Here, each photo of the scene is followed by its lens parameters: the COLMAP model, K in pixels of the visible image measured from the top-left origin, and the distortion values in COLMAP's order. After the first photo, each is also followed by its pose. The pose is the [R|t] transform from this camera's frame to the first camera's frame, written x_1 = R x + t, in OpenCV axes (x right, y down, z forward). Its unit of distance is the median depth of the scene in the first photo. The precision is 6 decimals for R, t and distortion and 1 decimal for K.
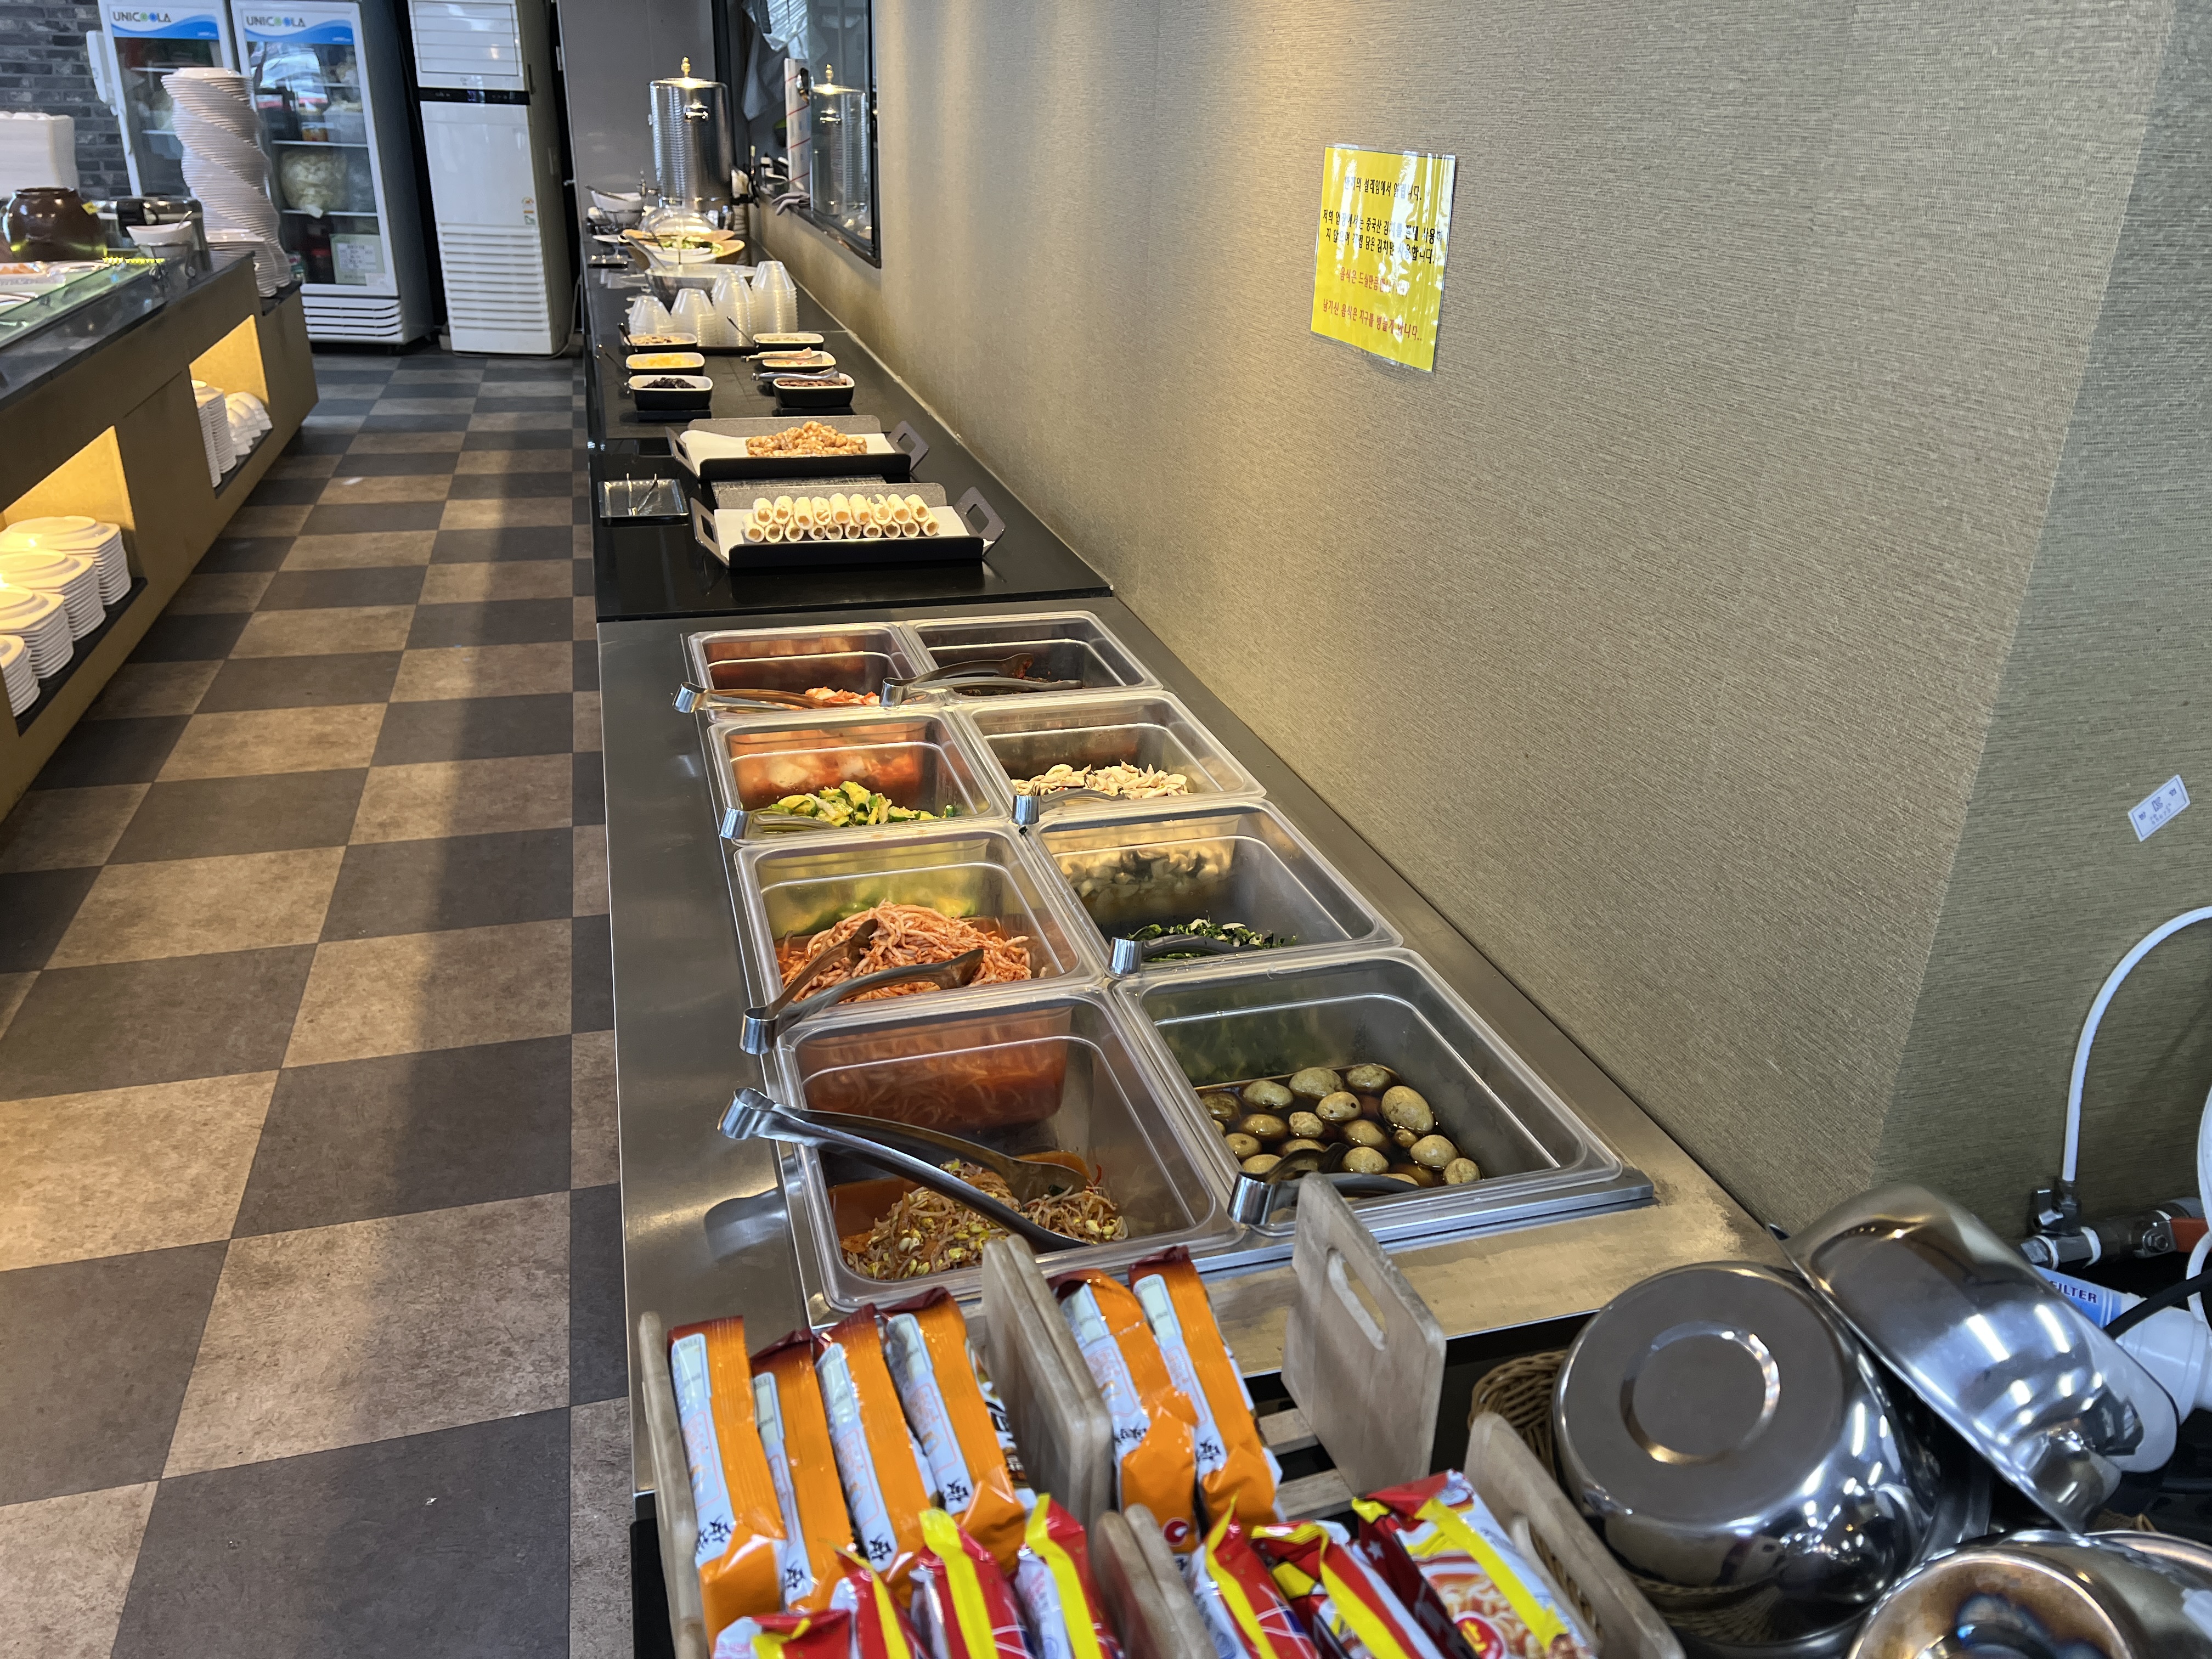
lens RADIAL K [[1691.7, 0, 1042.9], [0, 1691.7, 829.6], [0, 0, 1]] dist [0.046255, -0.057694]
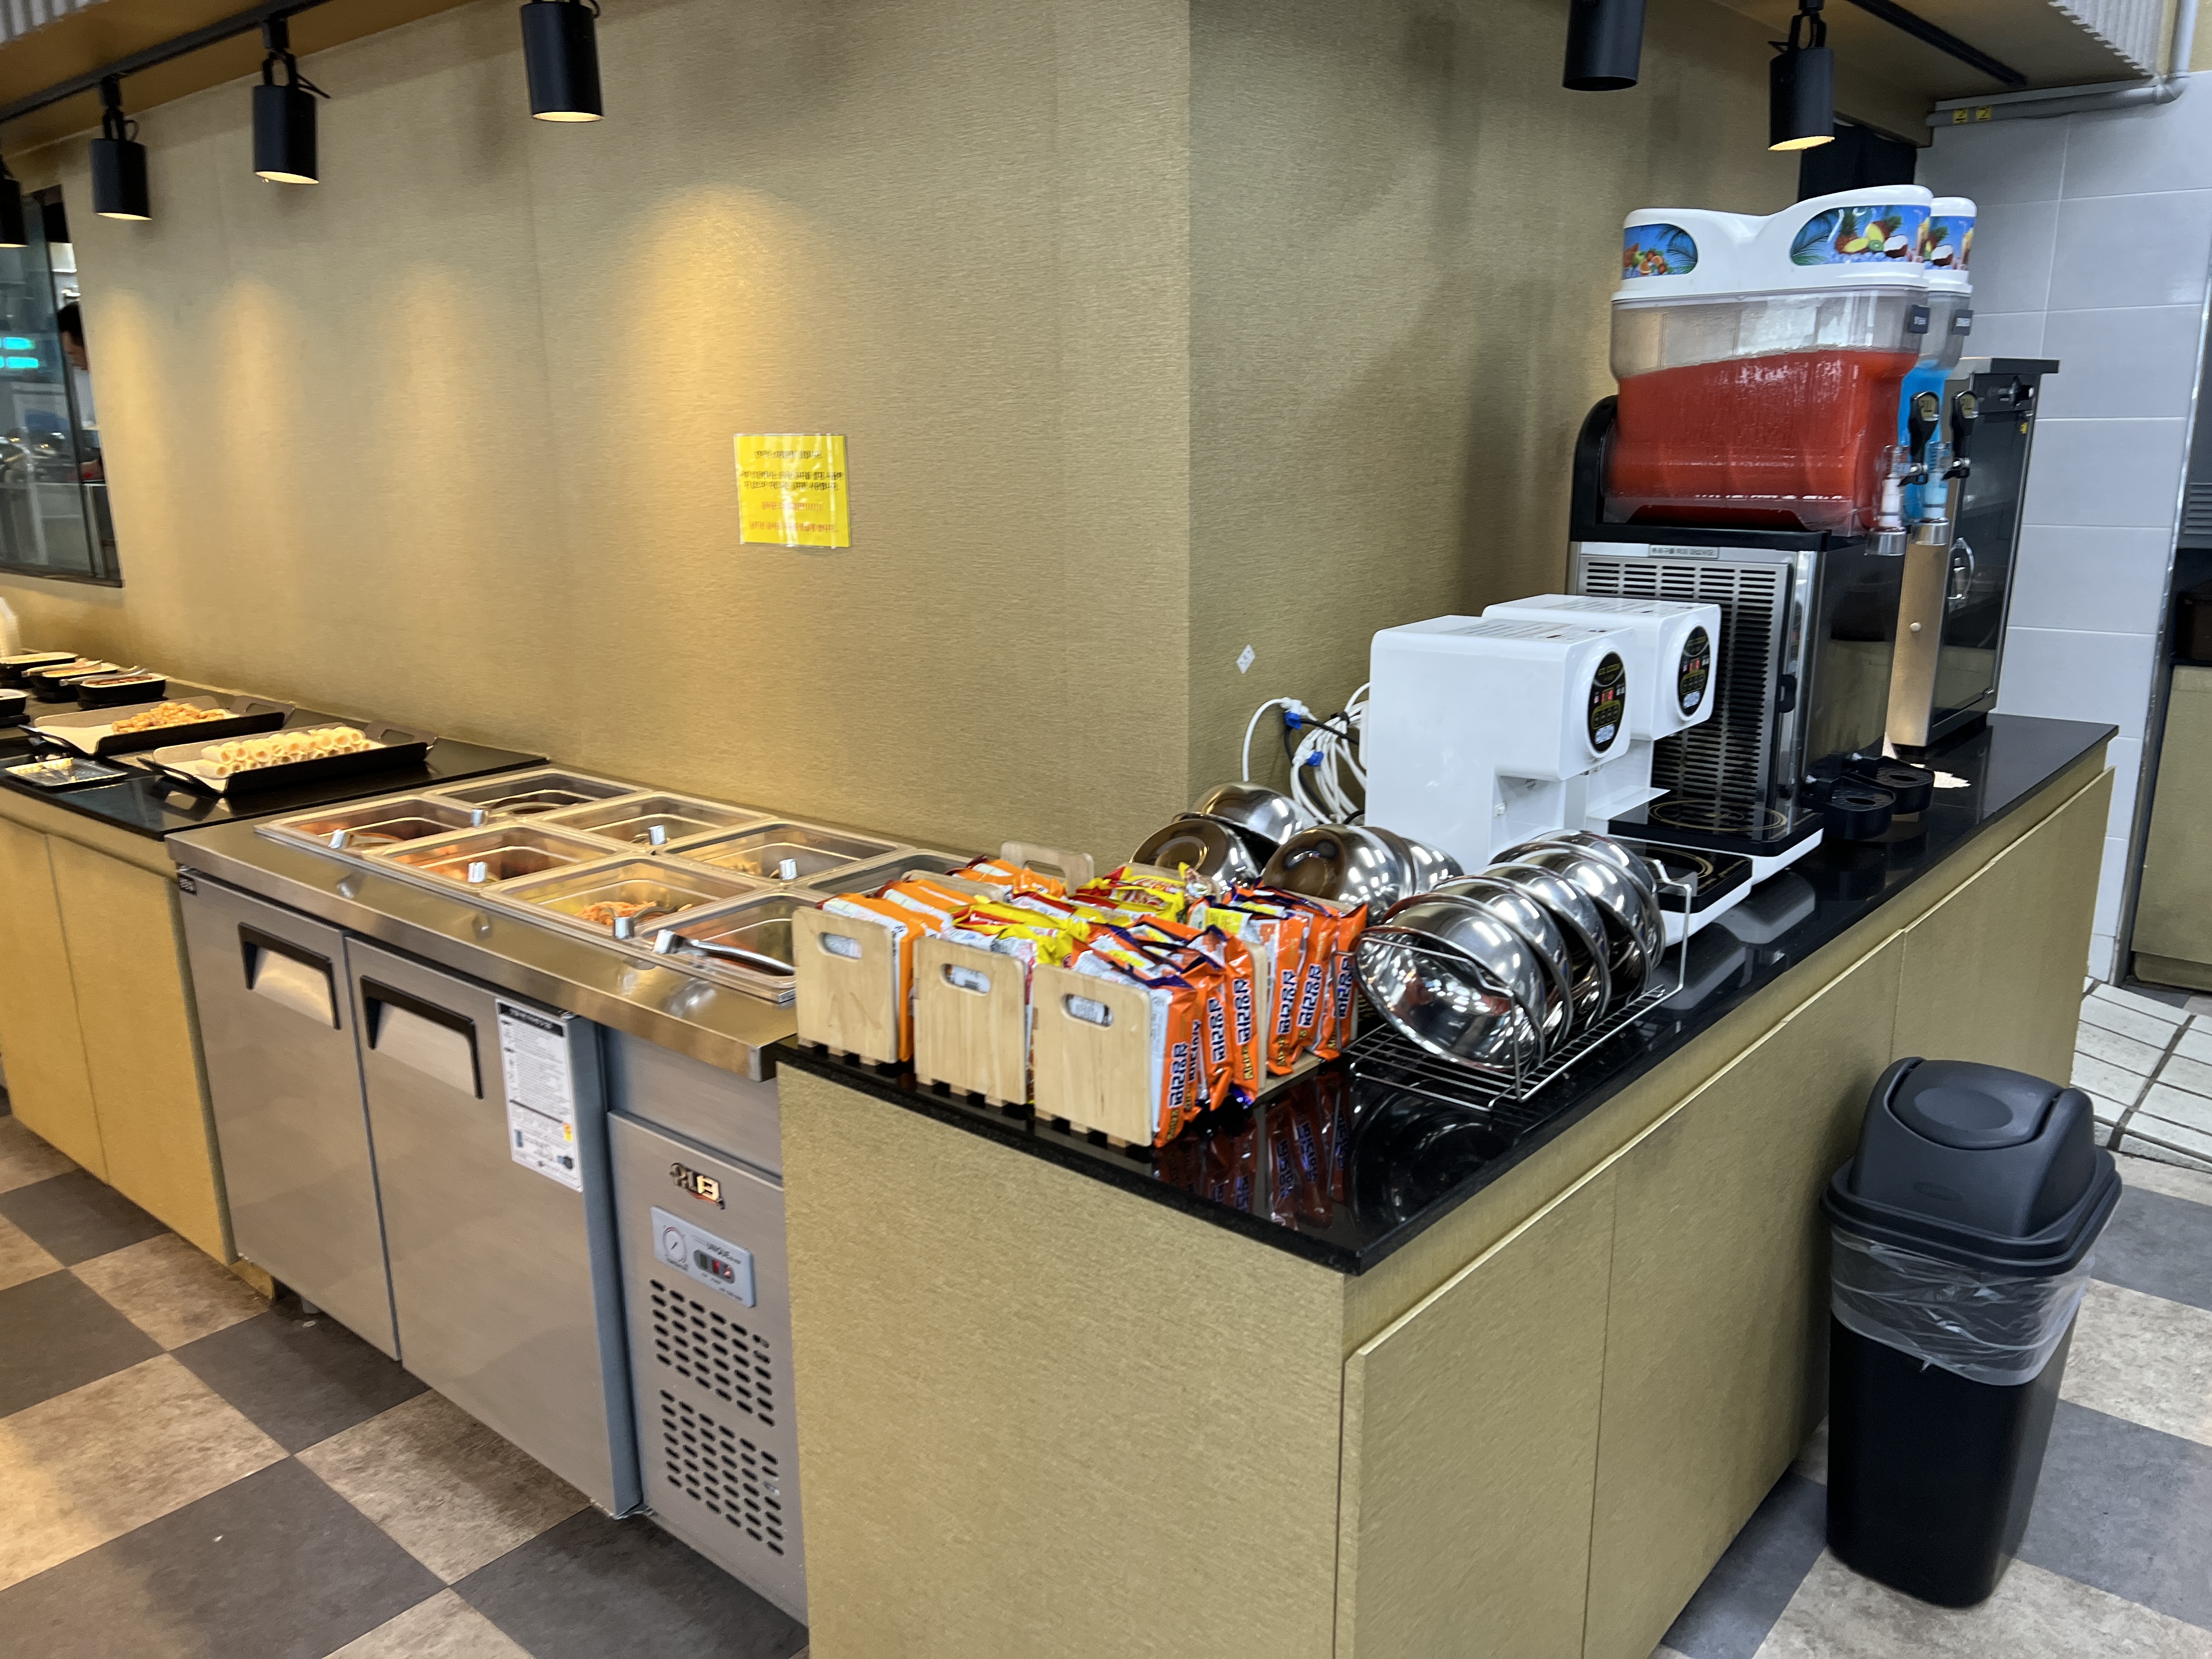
lens RADIAL K [[1678.0, 0, 1108.6], [0, 1678.0, 851.4], [0, 0, 1]] dist [0.061666, -0.053966]
pose [[0.819779, -0.169365, 0.547062, -0.210482], [0.258051, 0.962036, -0.088857, 0.099161], [-0.511245, 0.214013, 0.832362, -0.205414]]
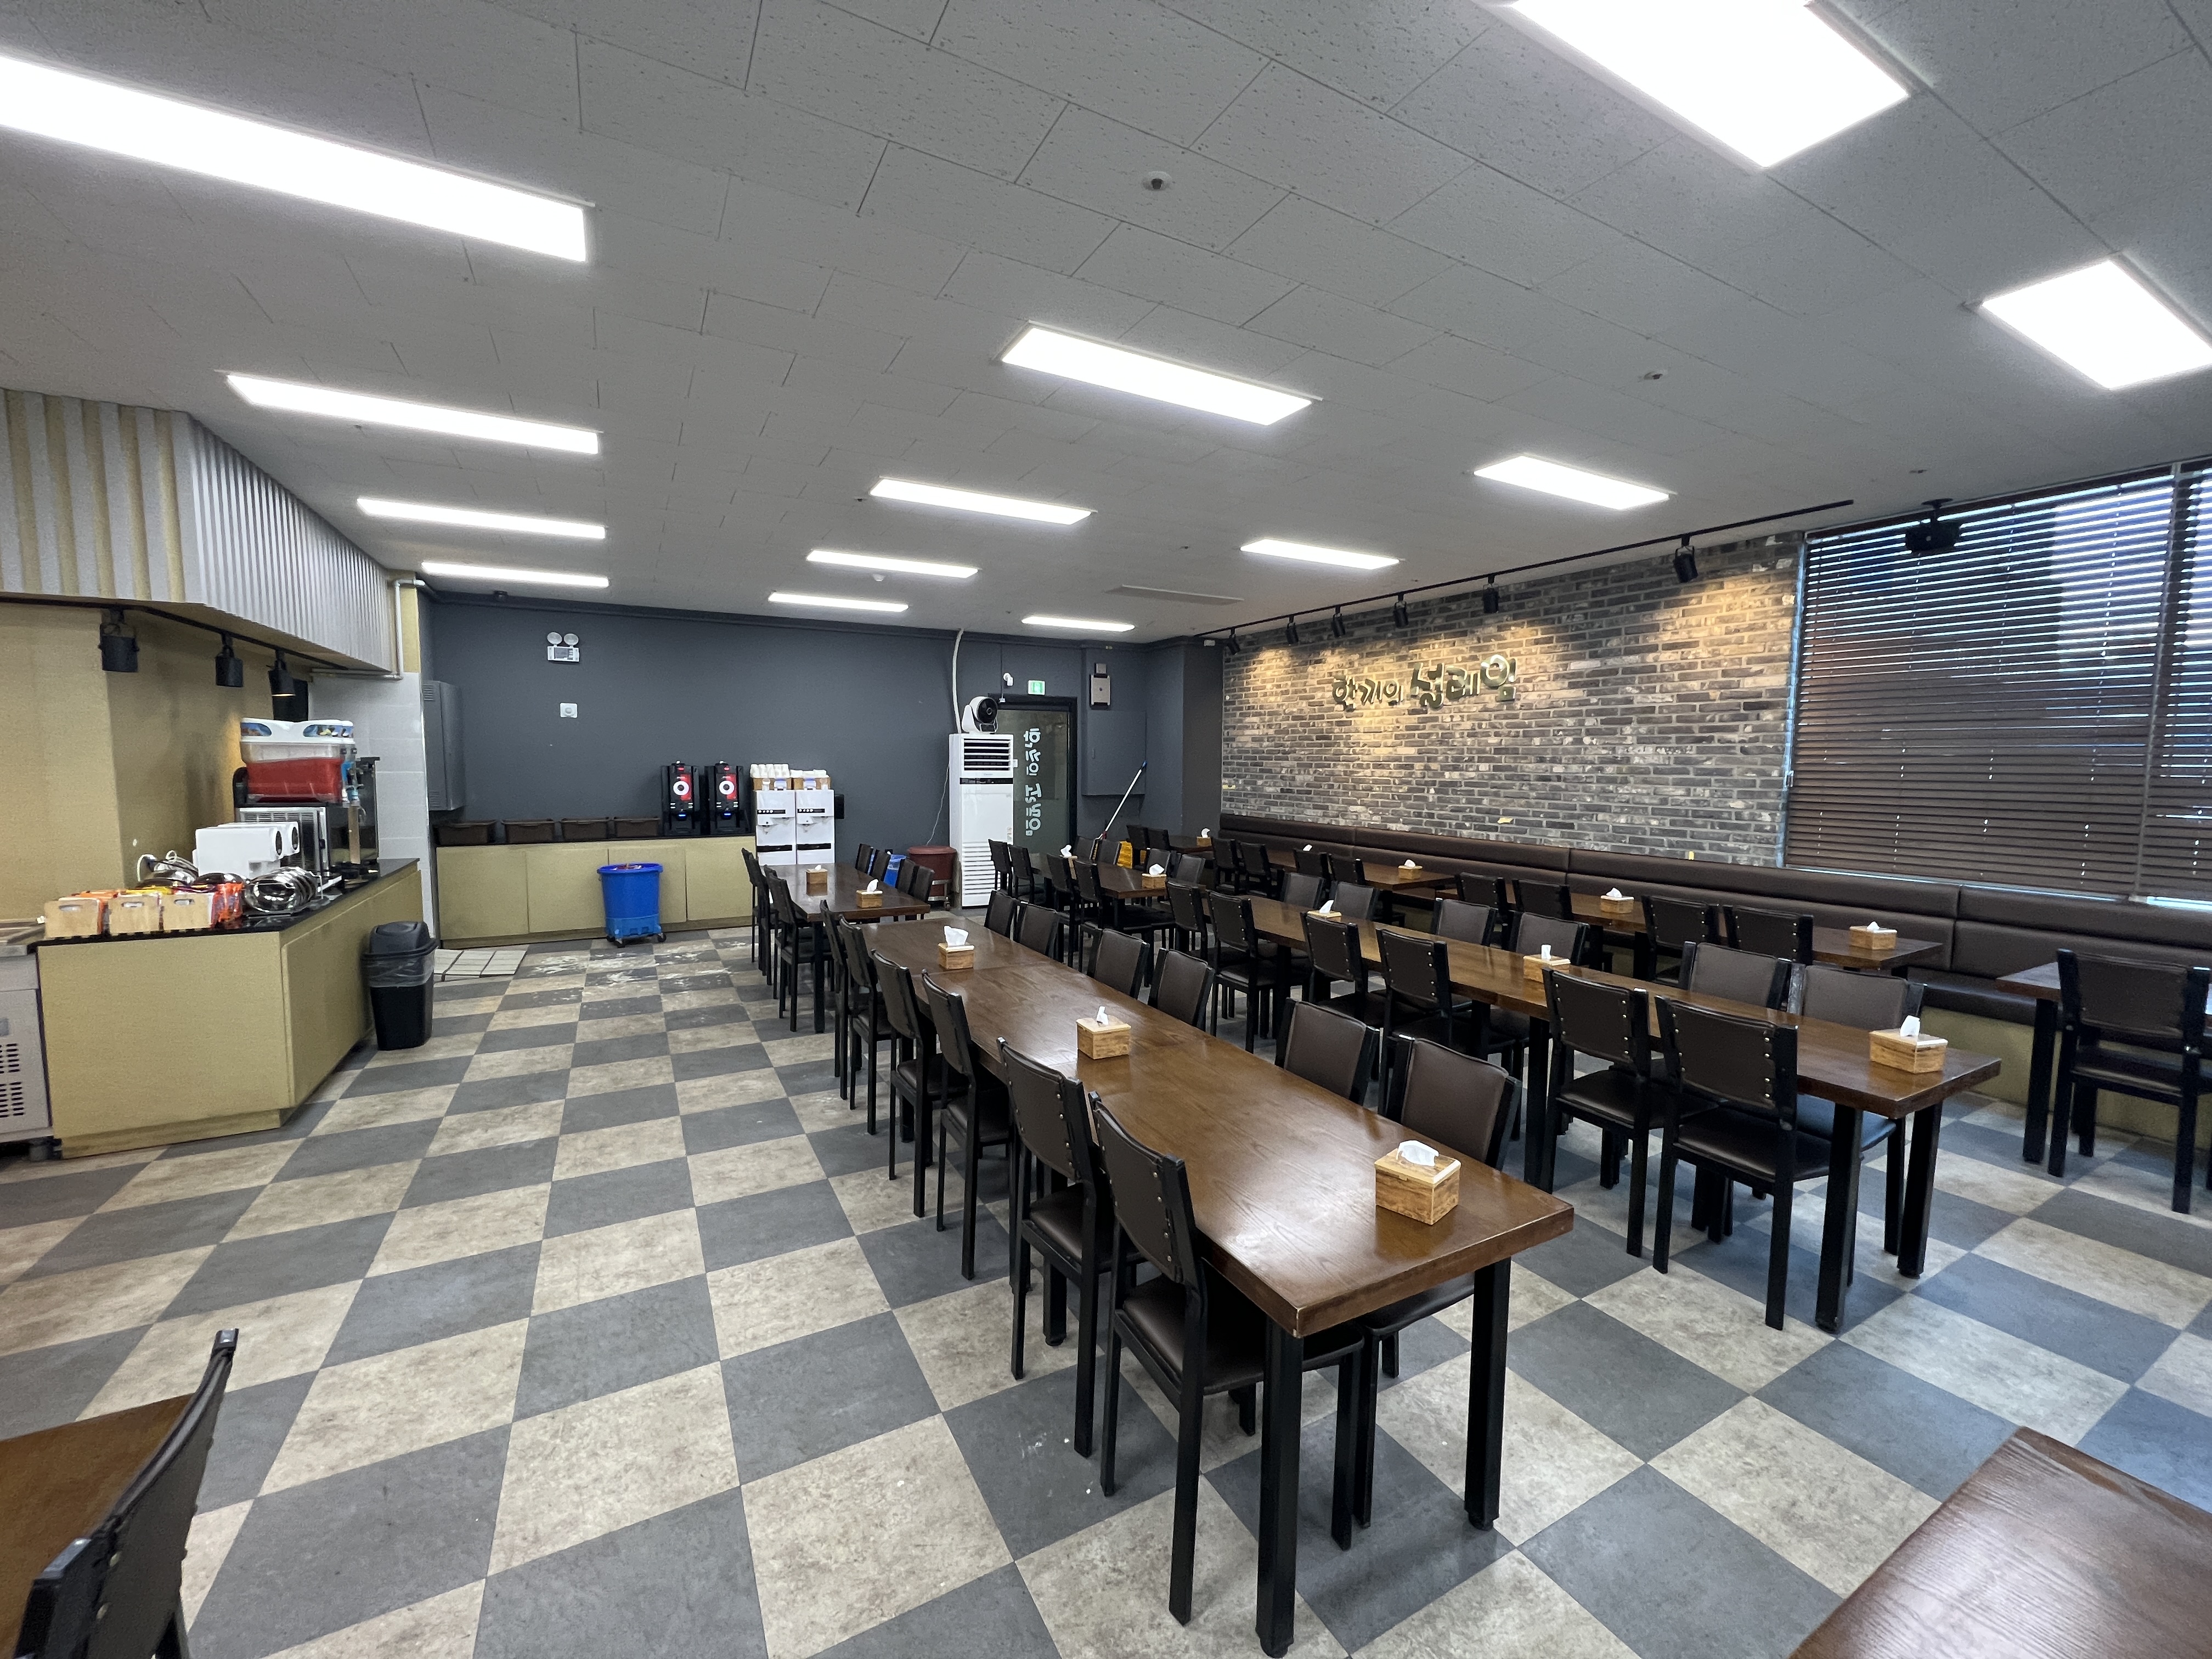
lens RADIAL K [[867.8, 0, 1106.0], [0, 867.8, 829.5], [0, 0, 1]] dist [0.001218, 0.000072]
pose [[-0.241231, -0.097723, 0.965535, -1.111467], [0.384438, 0.903902, 0.187534, 0.230036], [-0.891075, 0.416427, -0.180480, -0.602459]]
